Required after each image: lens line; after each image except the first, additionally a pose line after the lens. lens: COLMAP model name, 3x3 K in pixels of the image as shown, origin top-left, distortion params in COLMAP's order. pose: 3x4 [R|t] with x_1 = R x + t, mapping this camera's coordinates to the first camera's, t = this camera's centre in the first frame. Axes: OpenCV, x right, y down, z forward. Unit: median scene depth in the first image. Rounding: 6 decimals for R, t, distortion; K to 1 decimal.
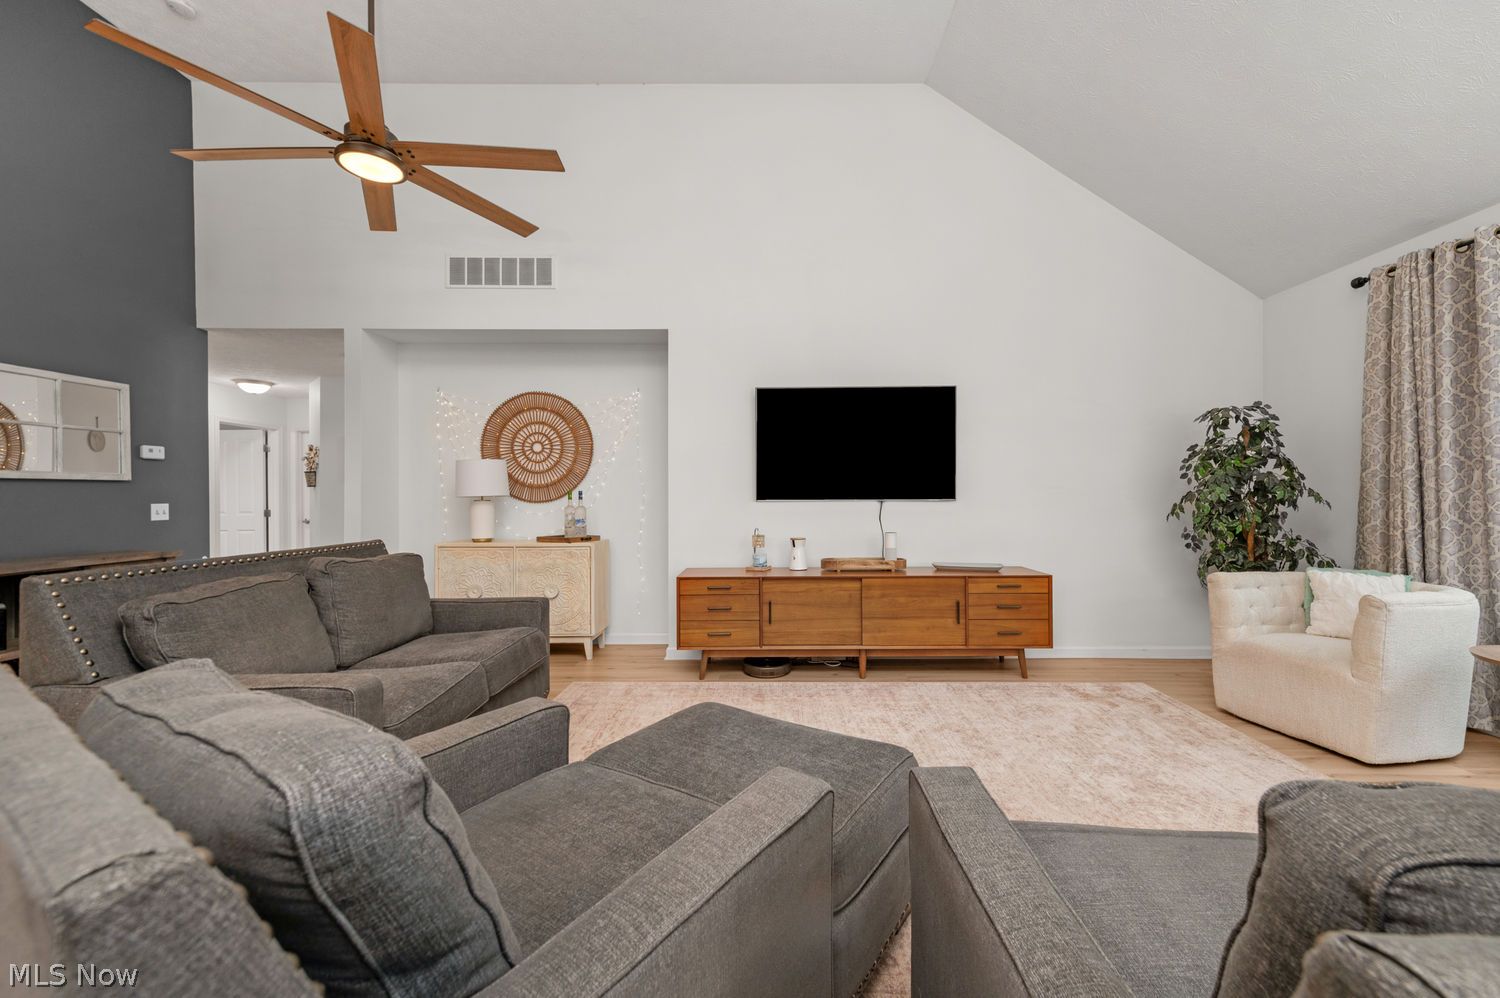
lens RADIAL K [[595.8, 0, 775.4], [0, 595.8, 502.1], [0, 0, 1]] dist [0.009861, -0.000071]
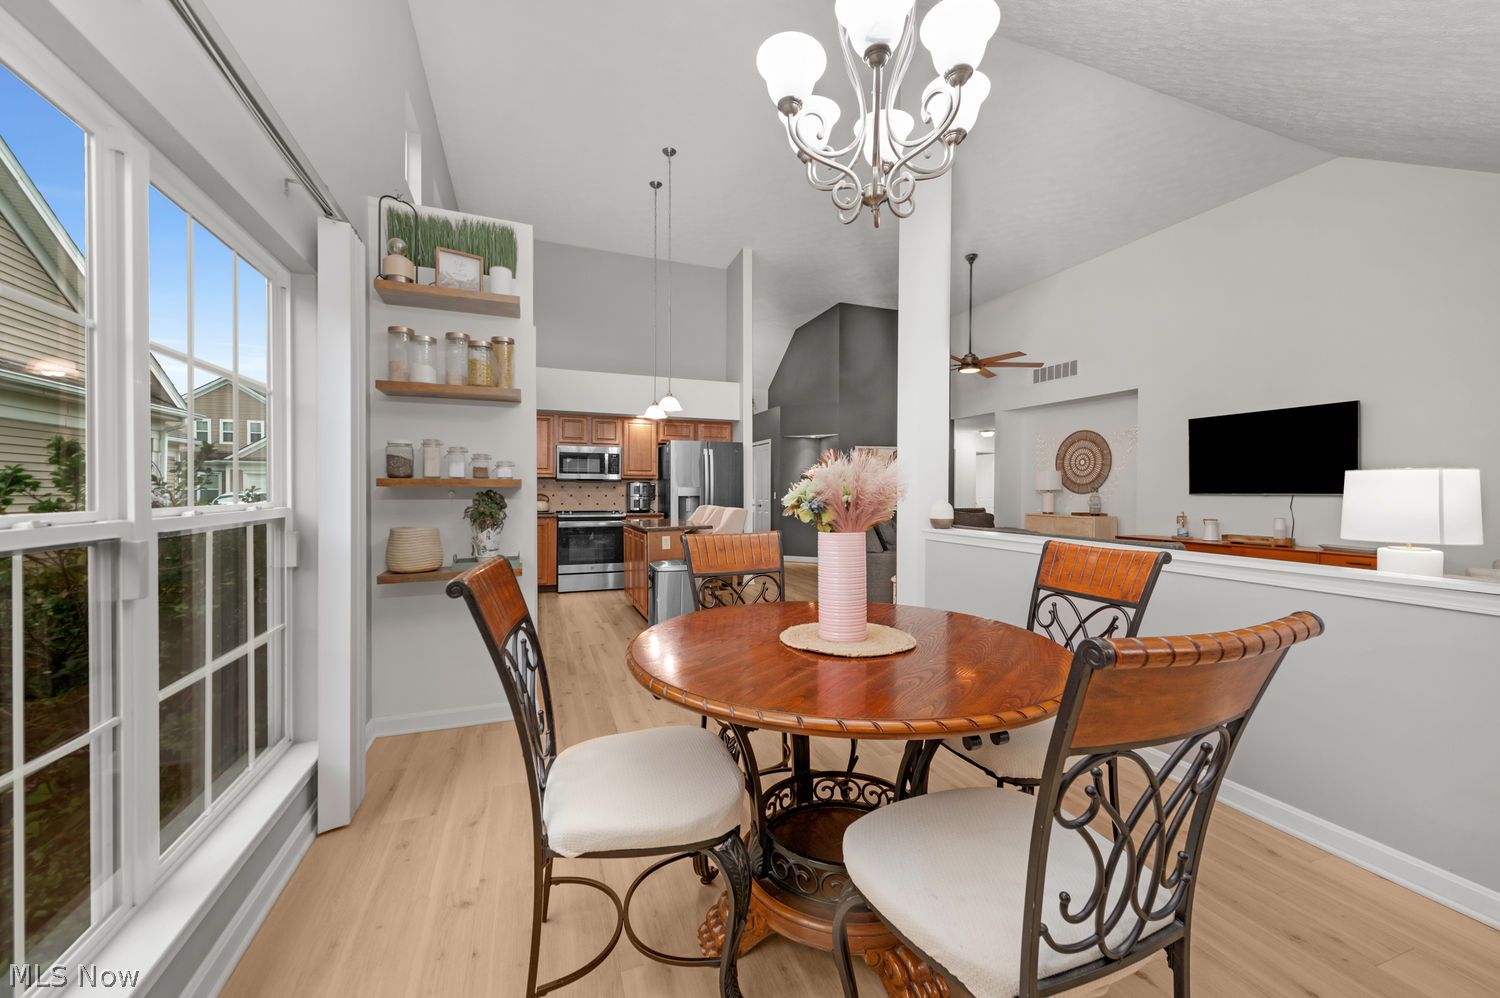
lens RADIAL K [[613.1, 0, 766.8], [0, 613.1, 495.1], [0, 0, 1]] dist [0.009160, -0.000030]
pose [[0.367998, 0.012639, -0.929741, 1.026680], [-0.011258, 0.999895, 0.009137, -0.001064], [0.929758, 0.007105, 0.368102, -0.573588]]
